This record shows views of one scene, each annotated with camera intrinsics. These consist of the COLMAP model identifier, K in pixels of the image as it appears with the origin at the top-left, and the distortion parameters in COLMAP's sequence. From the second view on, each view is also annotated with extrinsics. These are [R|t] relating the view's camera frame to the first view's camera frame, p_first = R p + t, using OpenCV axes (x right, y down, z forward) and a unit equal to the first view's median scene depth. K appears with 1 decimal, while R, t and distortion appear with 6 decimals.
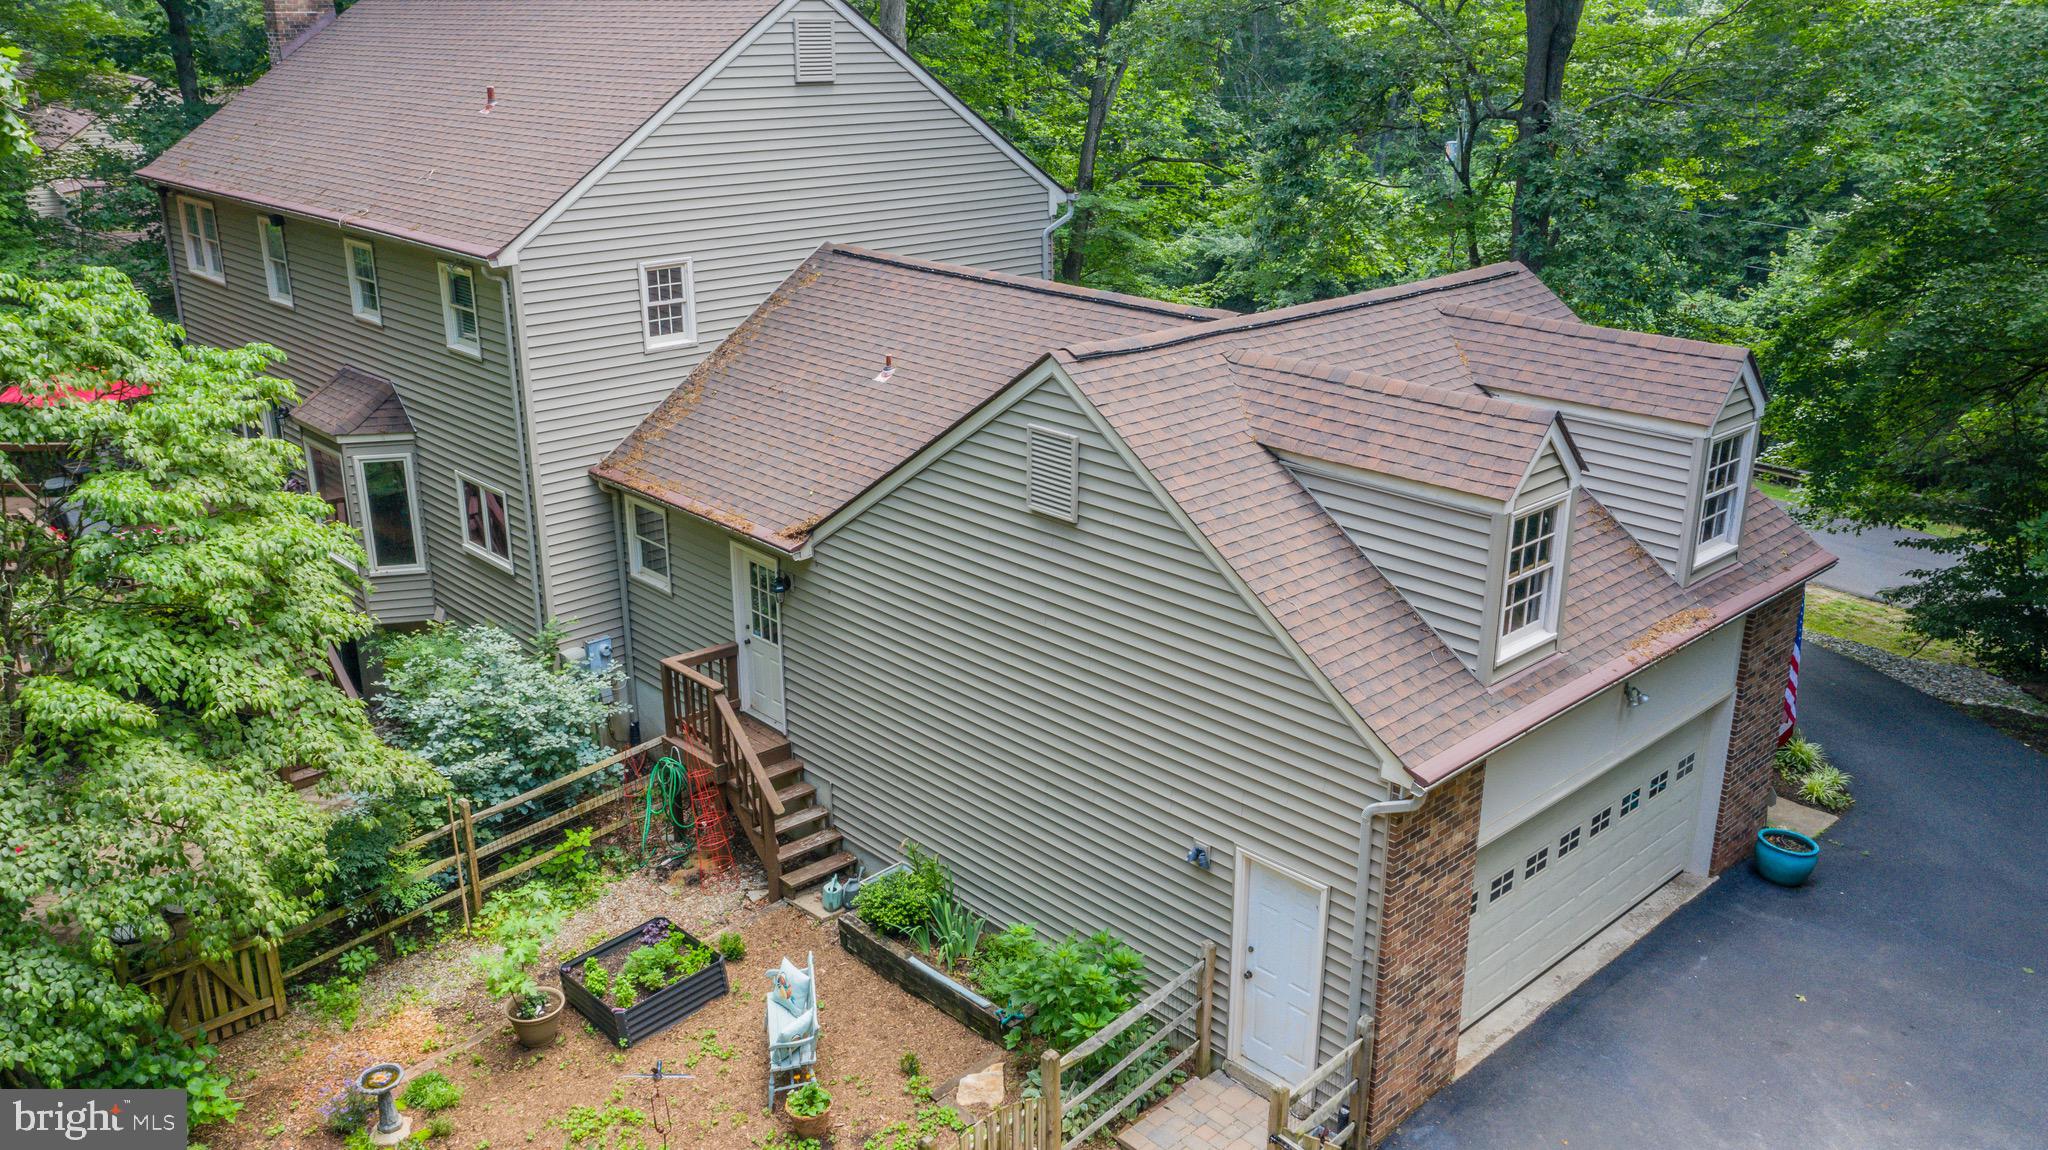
lens RADIAL K [[1641.5, 0, 1016.4], [0, 1641.5, 577.9], [0, 0, 1]] dist [-0.000116, 0.004848]
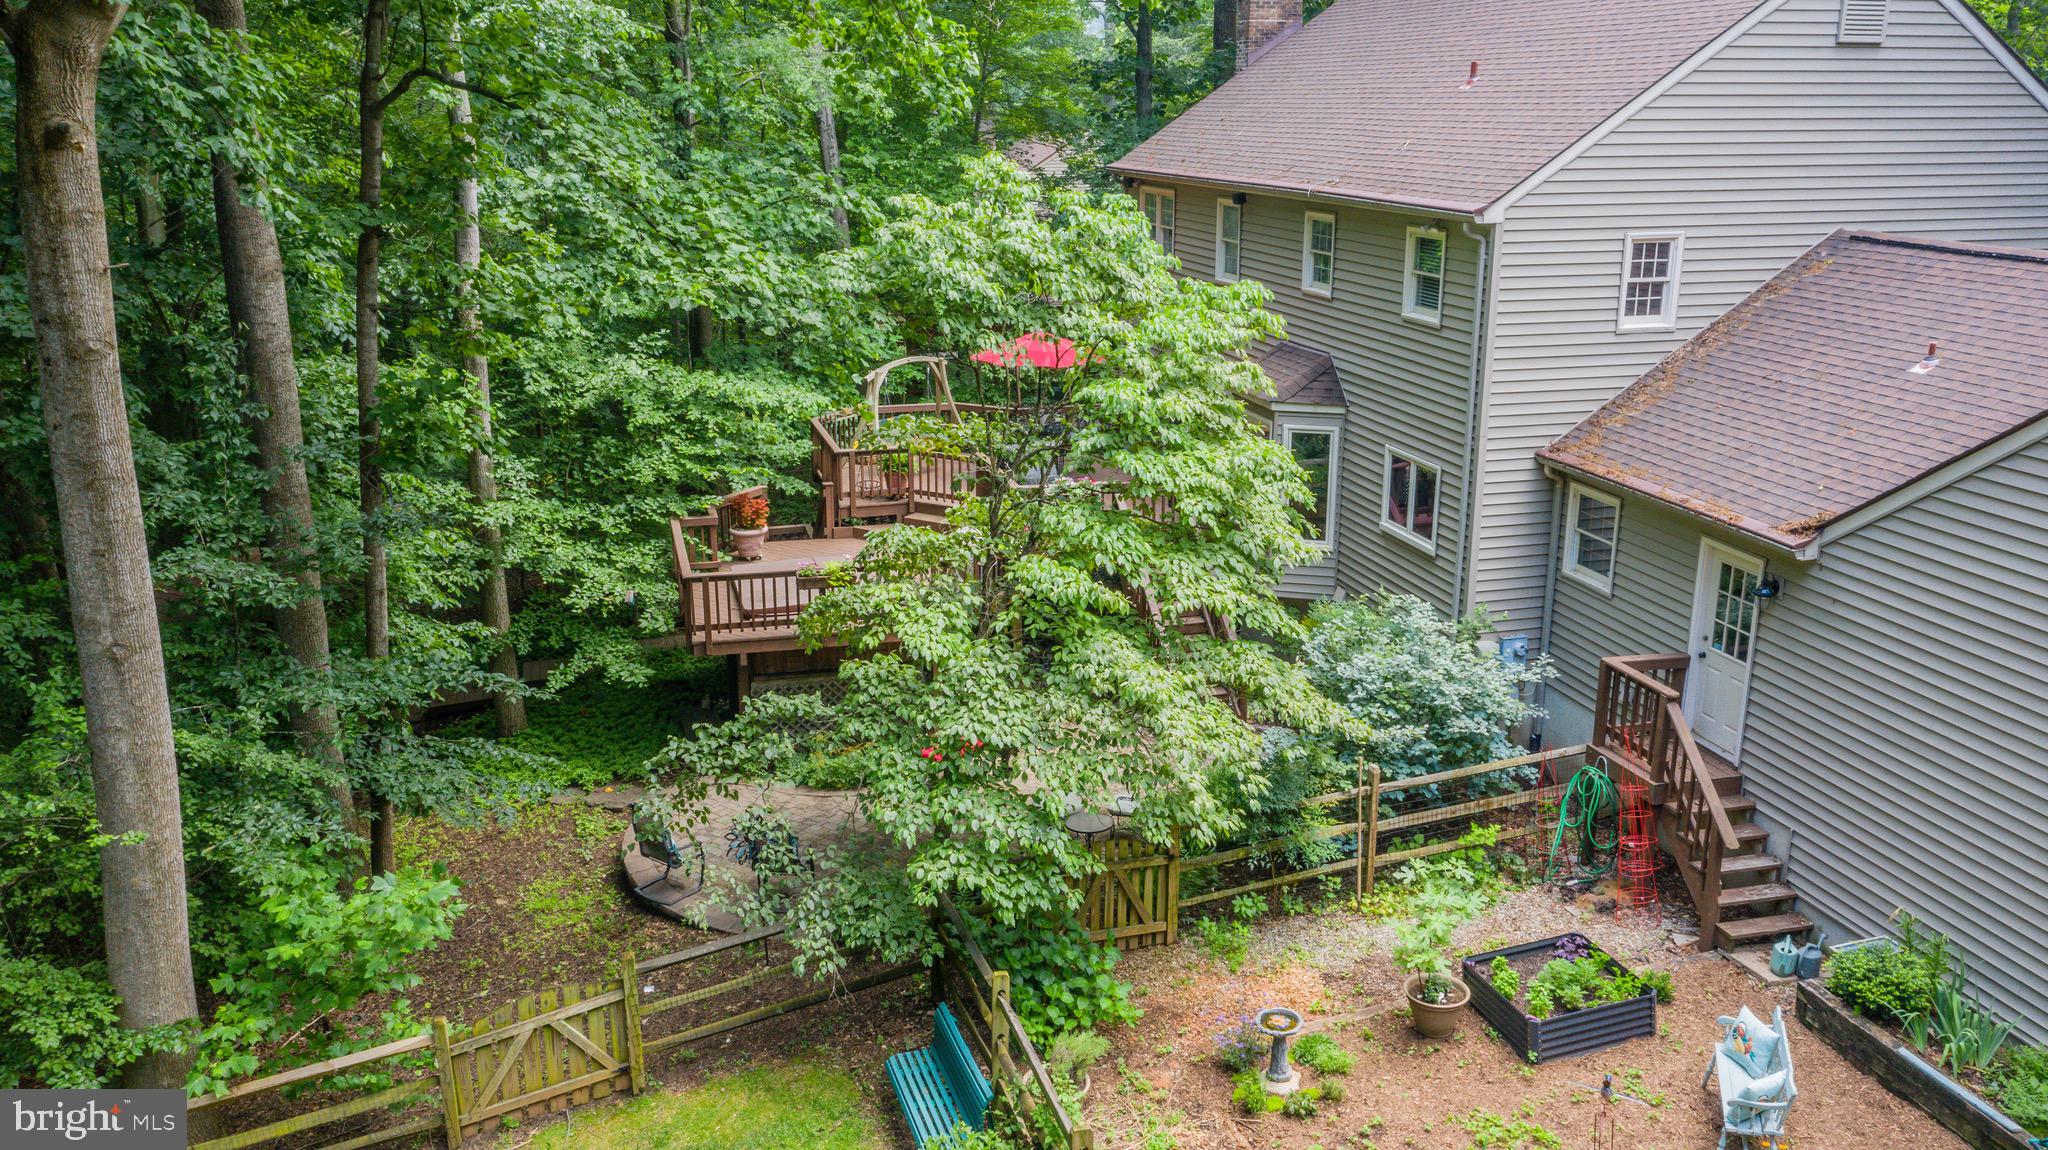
lens RADIAL K [[1641.5, 0, 1016.4], [0, 1641.5, 577.9], [0, 0, 1]] dist [-0.000116, 0.004848]
pose [[0.881671, 0.129049, -0.453876, -0.097531], [-0.152623, 0.988163, -0.015513, 0.070225], [0.446501, 0.082949, 0.890930, 0.051573]]
